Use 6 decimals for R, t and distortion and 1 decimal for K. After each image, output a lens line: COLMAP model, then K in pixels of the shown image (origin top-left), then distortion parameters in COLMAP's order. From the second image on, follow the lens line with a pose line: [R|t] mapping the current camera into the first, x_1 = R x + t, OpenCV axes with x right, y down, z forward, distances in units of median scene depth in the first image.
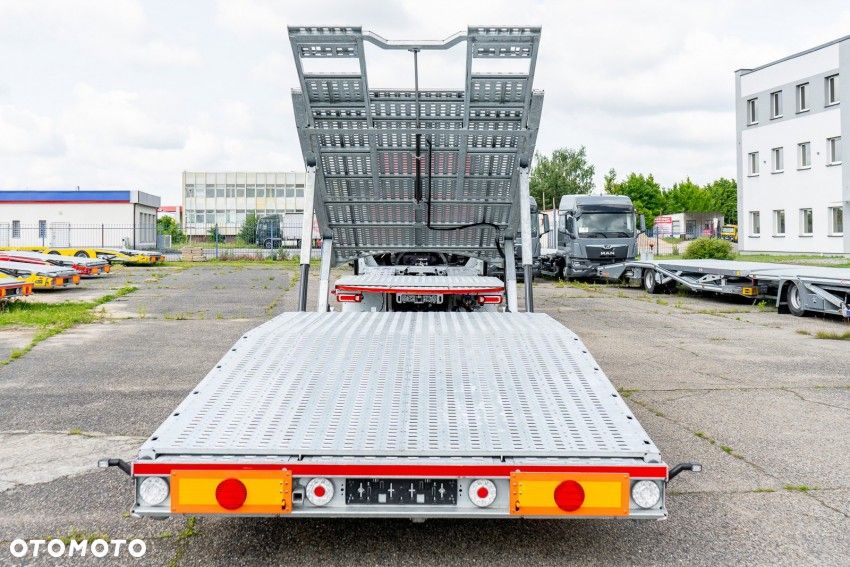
lens RADIAL K [[1013.2, 0, 407.3], [0, 1013.2, 234.4], [0, 0, 1]] dist [-0.020455, 0.000000]
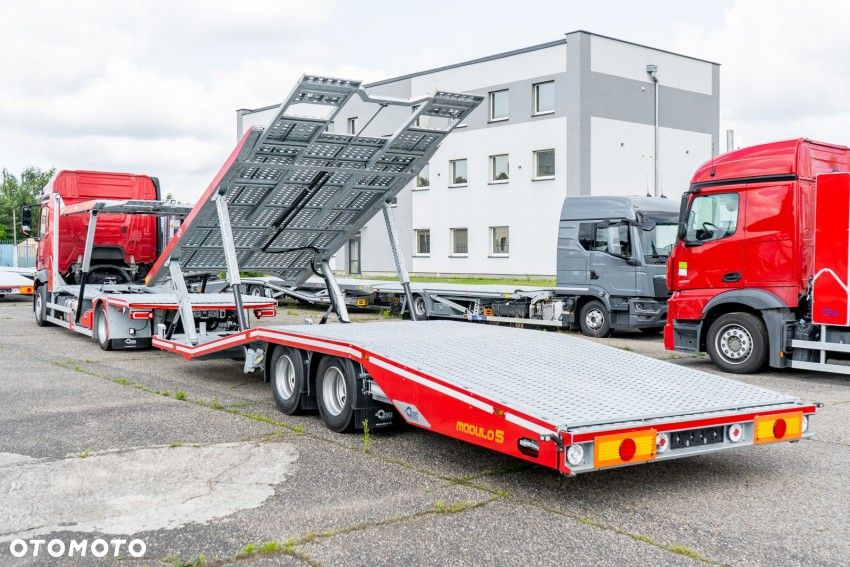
lens RADIAL K [[944.7, 0, 403.9], [0, 944.7, 266.4], [0, 0, 1]] dist [0.027829, 0.000000]
pose [[0.835562, -0.000042, 0.549396, -0.268389], [-0.008005, 0.999893, 0.012250, -0.001803], [-0.549338, -0.014634, 0.835472, 0.020818]]
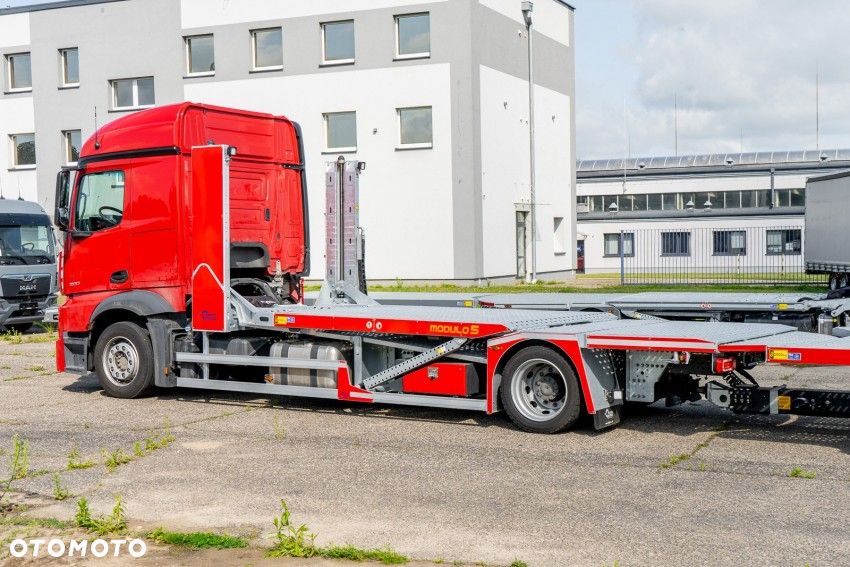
lens RADIAL K [[1222.6, 0, 405.6], [0, 1222.6, 272.2], [0, 0, 1]] dist [0.036388, 0.000000]
pose [[0.498241, -0.019650, 0.866816, -0.551831], [0.011286, 0.999805, 0.016177, -0.002549], [-0.866965, 0.001723, 0.498366, 0.591972]]
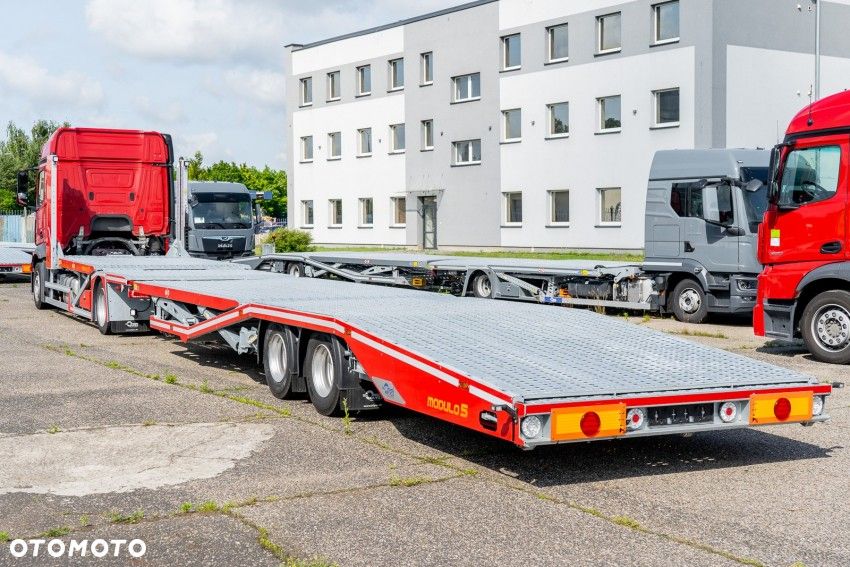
lens RADIAL K [[1222.6, 0, 374.7], [0, 1222.6, 258.5], [0, 0, 1]] dist [0.036388, 0.000000]
pose [[0.892961, -0.010705, 0.450007, -0.268434], [-0.001772, 0.999626, 0.027296, -0.000375], [-0.450130, -0.025171, 0.892608, -0.069070]]
